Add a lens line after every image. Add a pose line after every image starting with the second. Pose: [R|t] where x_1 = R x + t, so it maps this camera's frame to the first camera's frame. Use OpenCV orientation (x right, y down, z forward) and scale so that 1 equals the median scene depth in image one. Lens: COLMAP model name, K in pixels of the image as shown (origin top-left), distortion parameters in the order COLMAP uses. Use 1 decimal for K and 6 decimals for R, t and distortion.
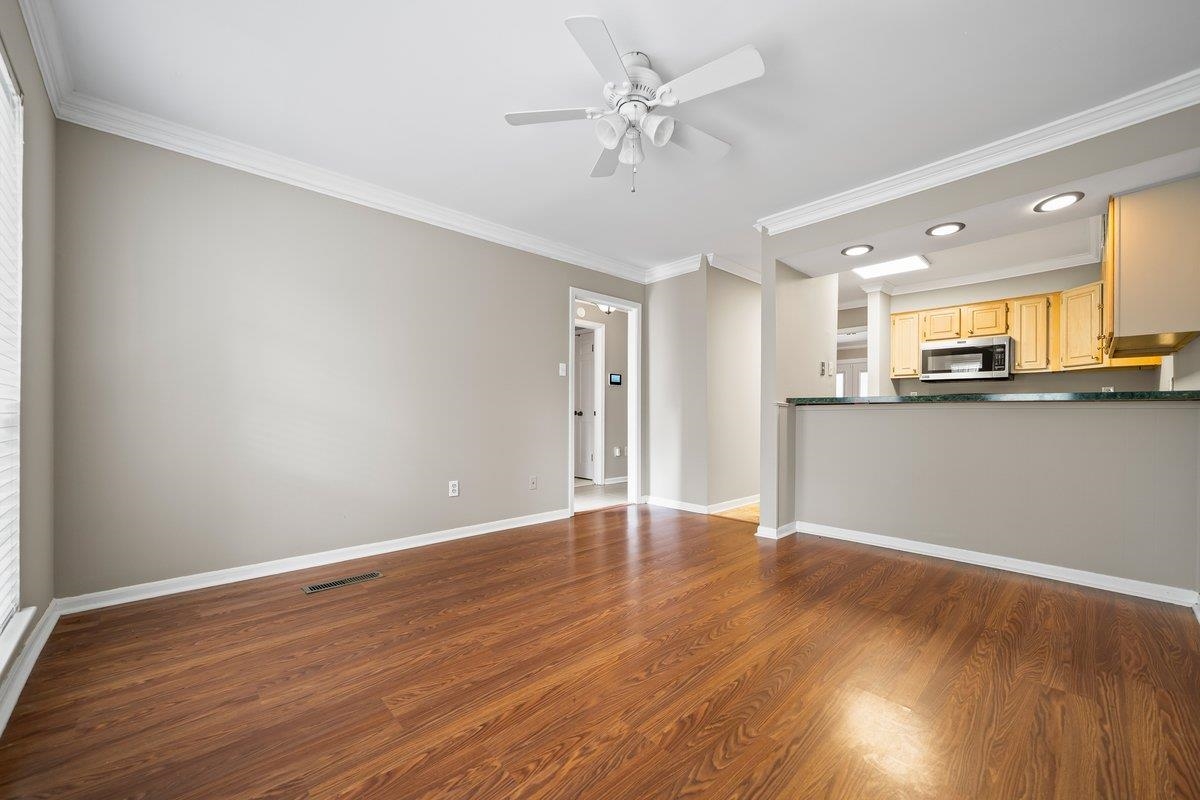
lens RADIAL K [[470.7, 0, 604.0], [0, 470.7, 407.6], [0, 0, 1]] dist [0.000752, 0.000050]
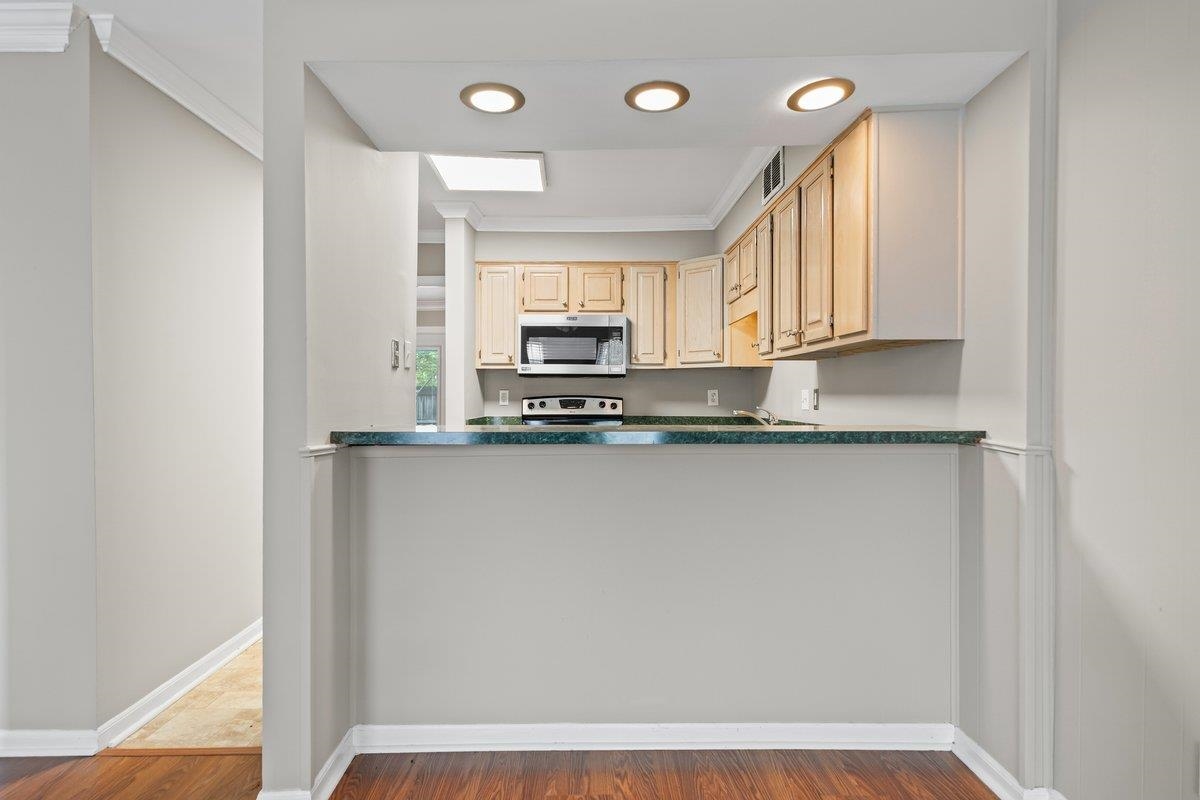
lens RADIAL K [[680.9, 0, 600.0], [0, 680.9, 400.0], [0, 0, 1]] dist [-0.004315, -0.000133]
pose [[0.685064, -0.009558, 0.728420, 0.099171], [-0.003370, 0.999862, 0.016289, -0.044218], [-0.728475, -0.013614, 0.684937, 0.345806]]
